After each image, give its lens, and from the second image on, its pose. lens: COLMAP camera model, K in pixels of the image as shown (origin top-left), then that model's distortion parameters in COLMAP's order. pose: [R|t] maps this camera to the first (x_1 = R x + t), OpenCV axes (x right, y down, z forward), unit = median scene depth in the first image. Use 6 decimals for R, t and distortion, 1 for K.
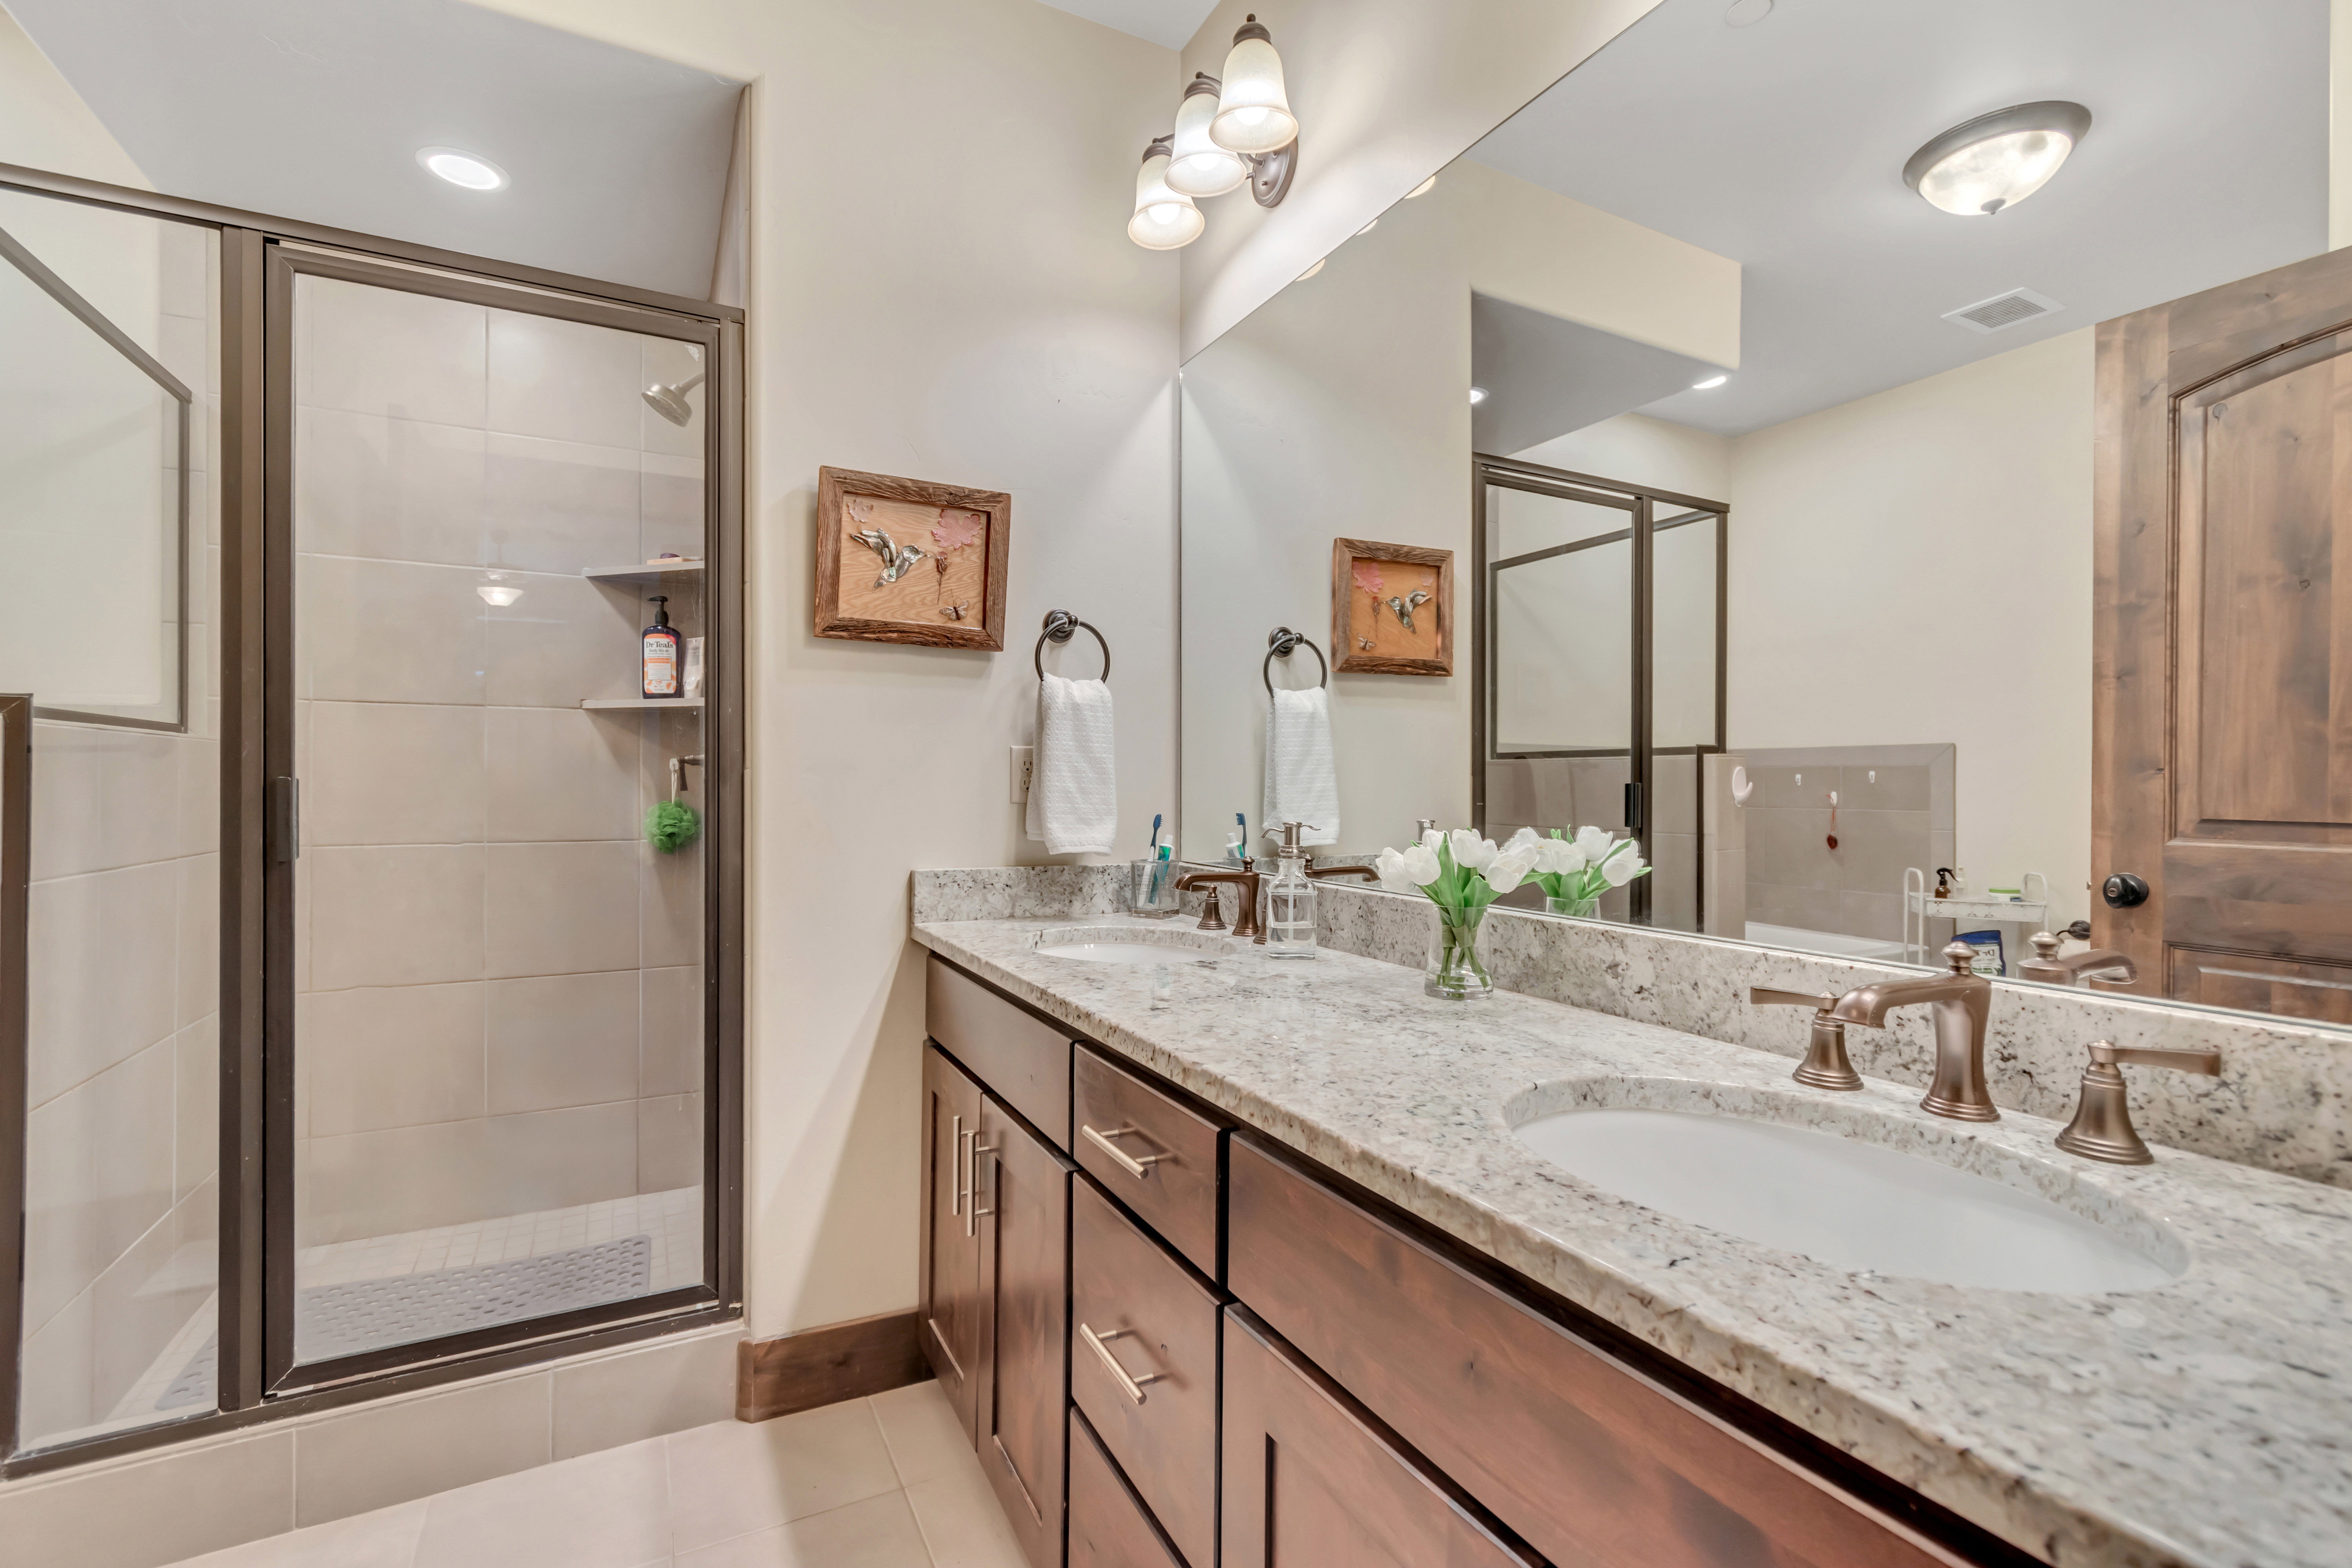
lens RADIAL K [[1056.8, 0, 1186.3], [0, 1056.8, 778.5], [0, 0, 1]] dist [0.003875, -0.000376]
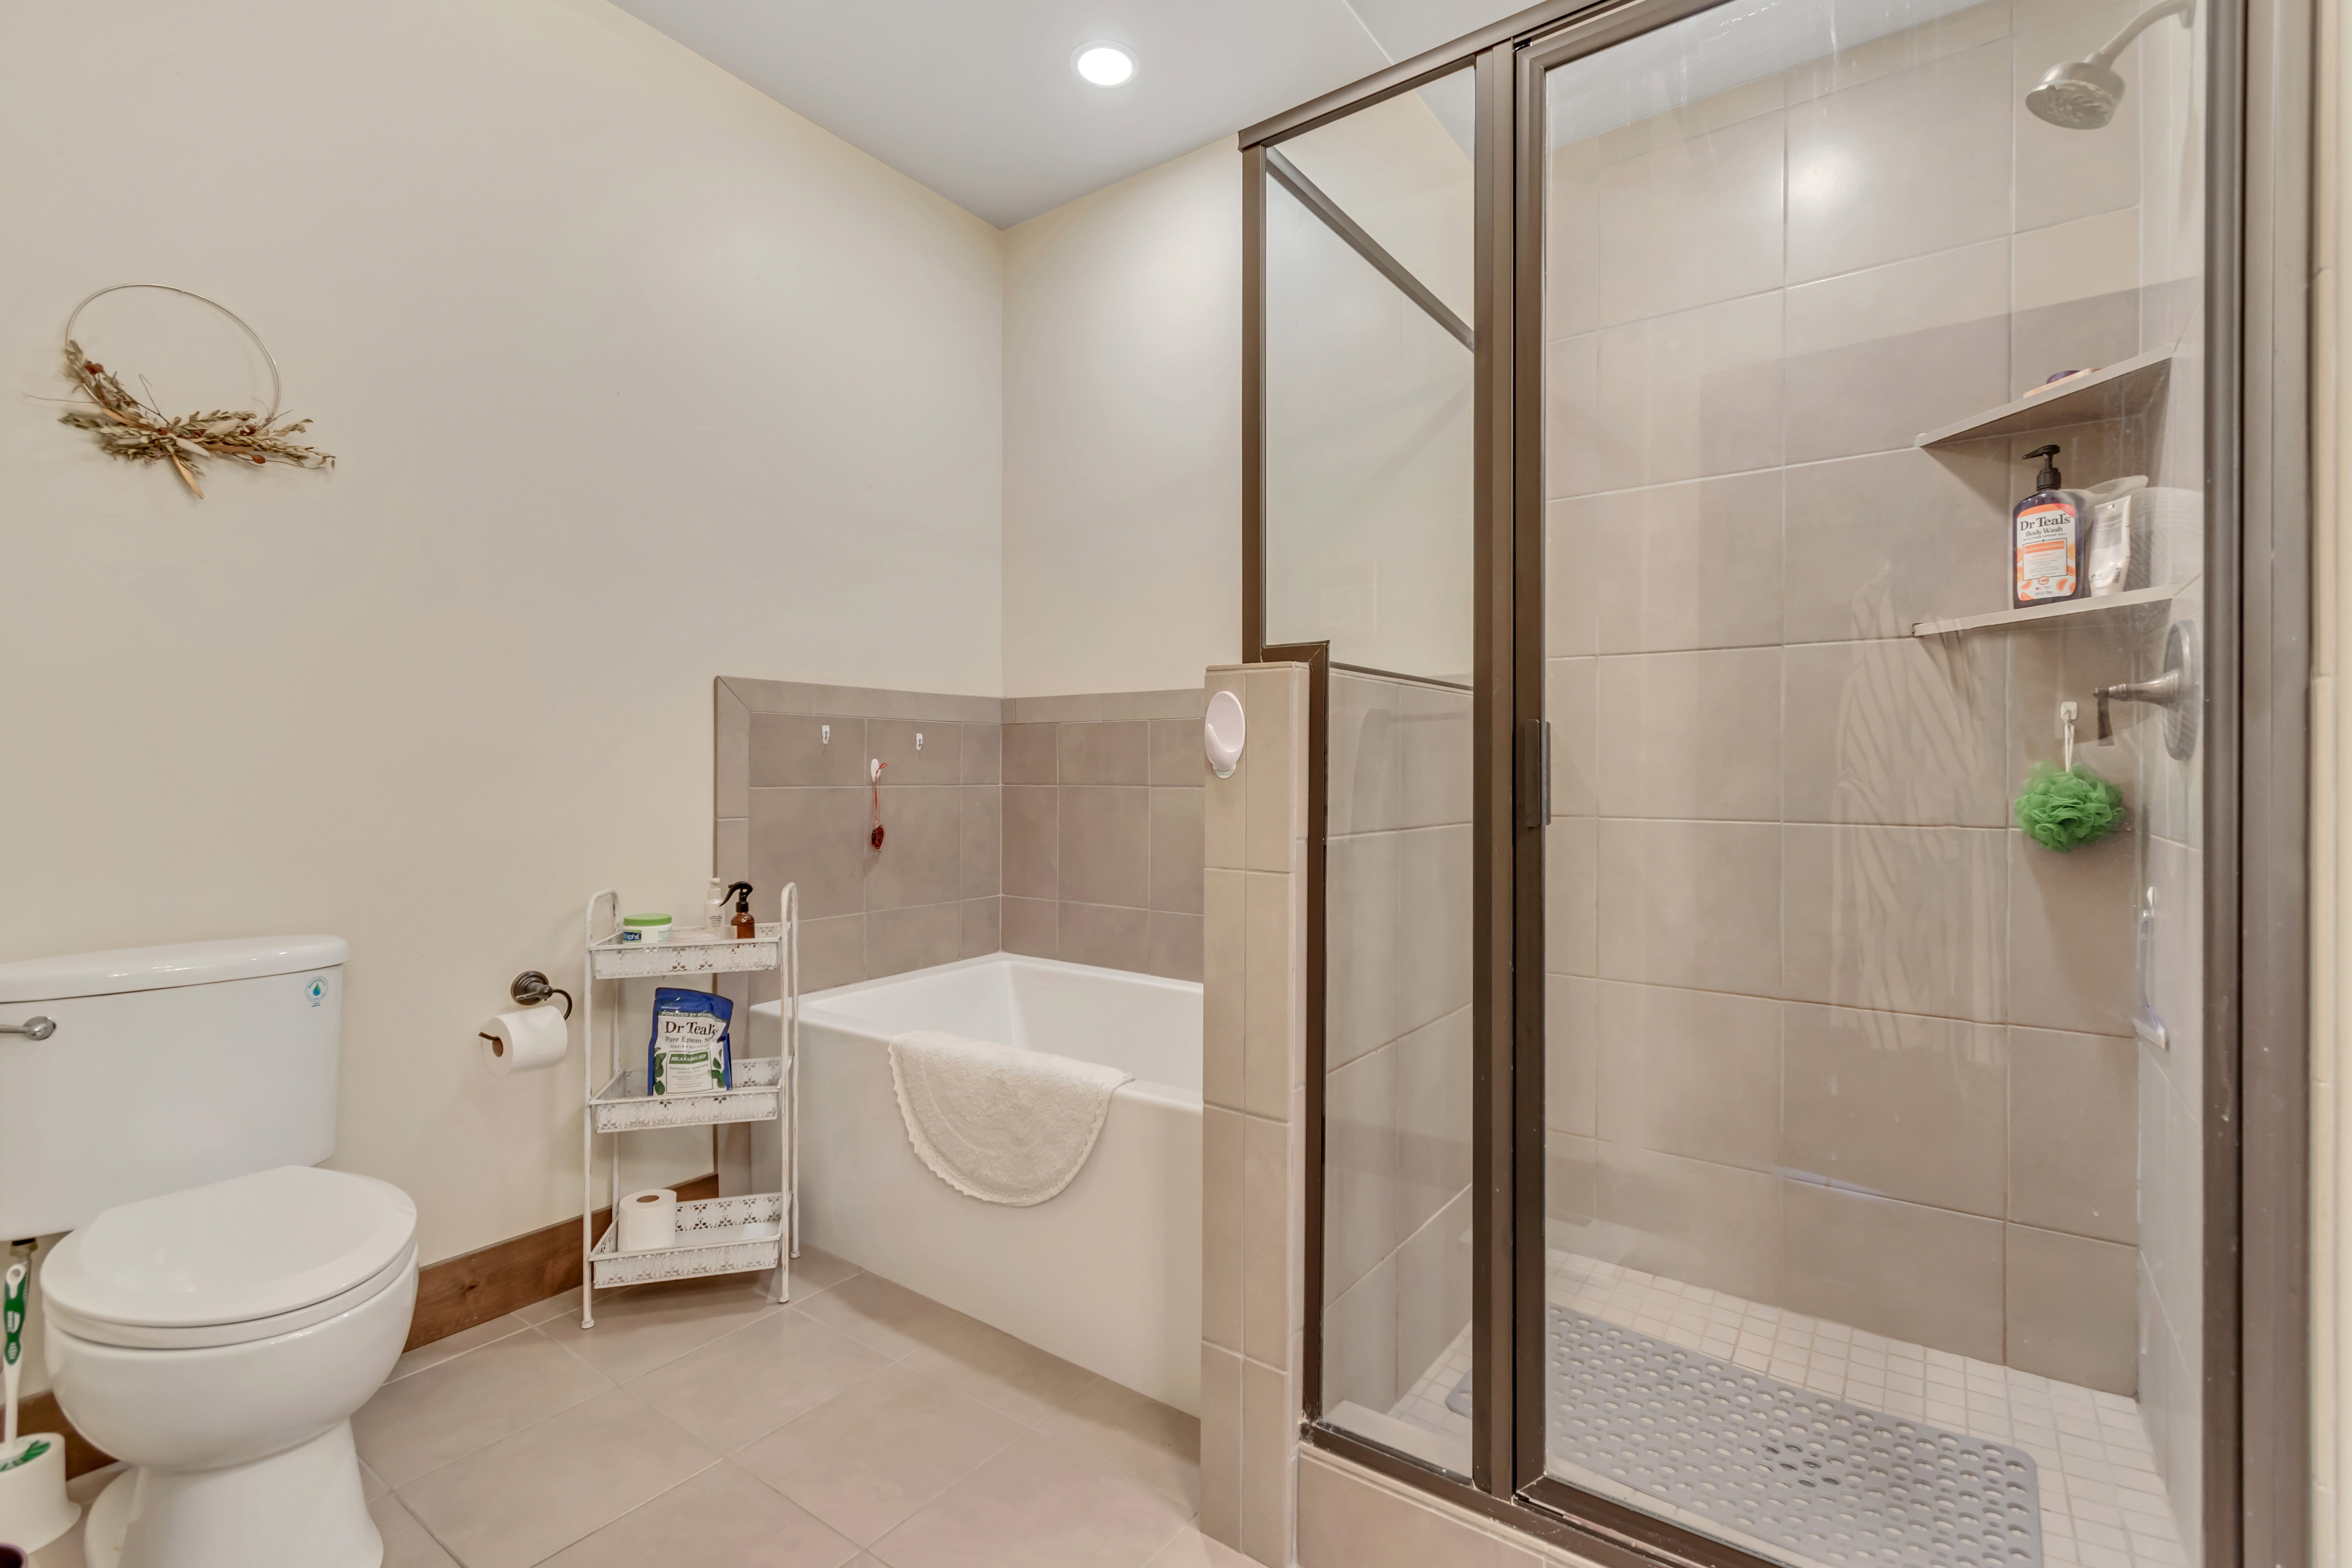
lens RADIAL K [[1056.8, 0, 1186.3], [0, 1056.8, 778.5], [0, 0, 1]] dist [0.003875, -0.000376]
pose [[0.450655, 0.003724, -0.892690, -0.177345], [0.003084, 0.999979, 0.005728, 0.024447], [0.892693, -0.005334, 0.450634, 0.276997]]
